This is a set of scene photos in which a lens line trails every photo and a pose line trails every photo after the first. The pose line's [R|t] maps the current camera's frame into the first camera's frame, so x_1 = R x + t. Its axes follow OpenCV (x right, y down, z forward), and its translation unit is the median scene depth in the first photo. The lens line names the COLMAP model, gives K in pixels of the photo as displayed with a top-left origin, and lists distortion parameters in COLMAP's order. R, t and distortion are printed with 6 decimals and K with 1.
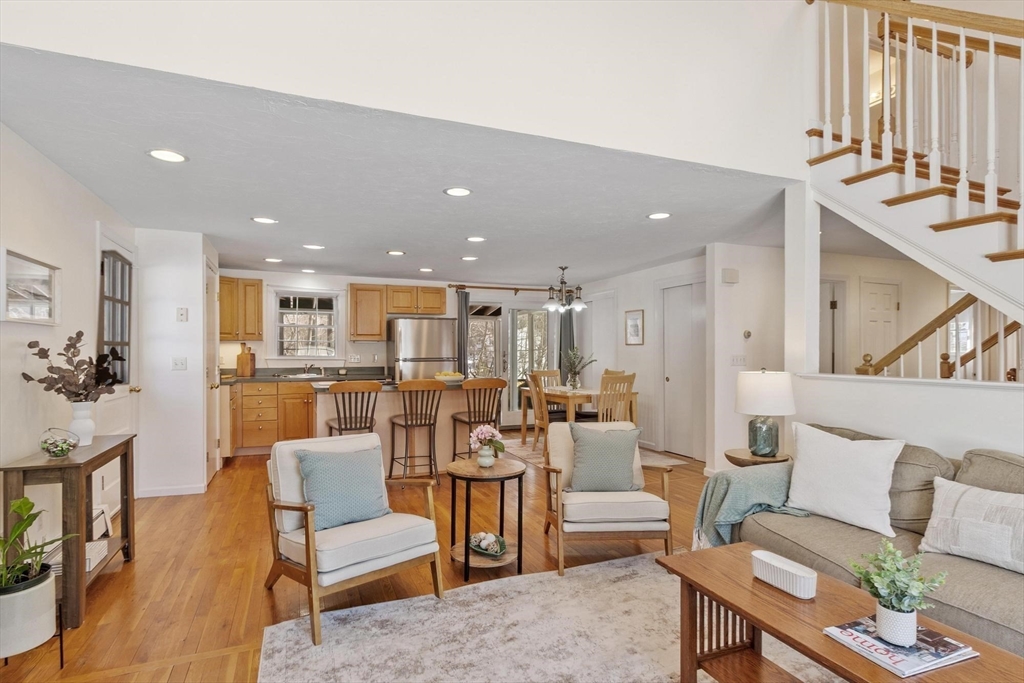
lens RADIAL K [[534.5, 0, 508.0], [0, 534.5, 348.2], [0, 0, 1]] dist [-0.002857, 0.001175]
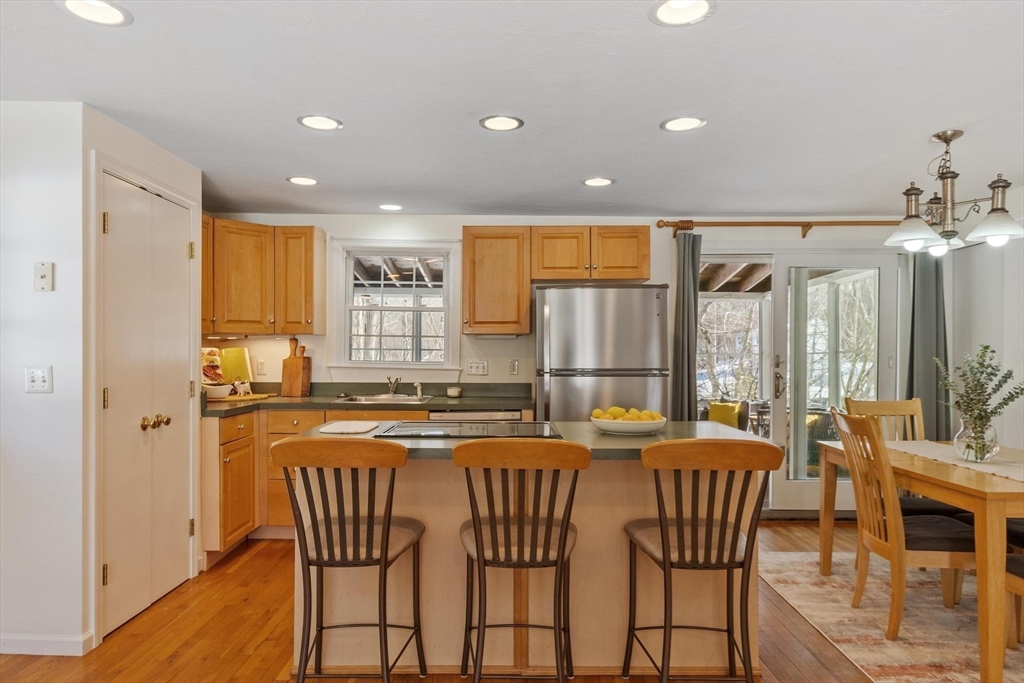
lens RADIAL K [[642.8, 0, 508.1], [0, 642.8, 345.7], [0, 0, 1]] dist [0.004068, 0.002781]
pose [[0.917989, 0.000194, -0.396605, -0.000672], [-0.002282, 0.999986, -0.004793, 0.000575], [0.396599, 0.005305, 0.917977, 0.437497]]
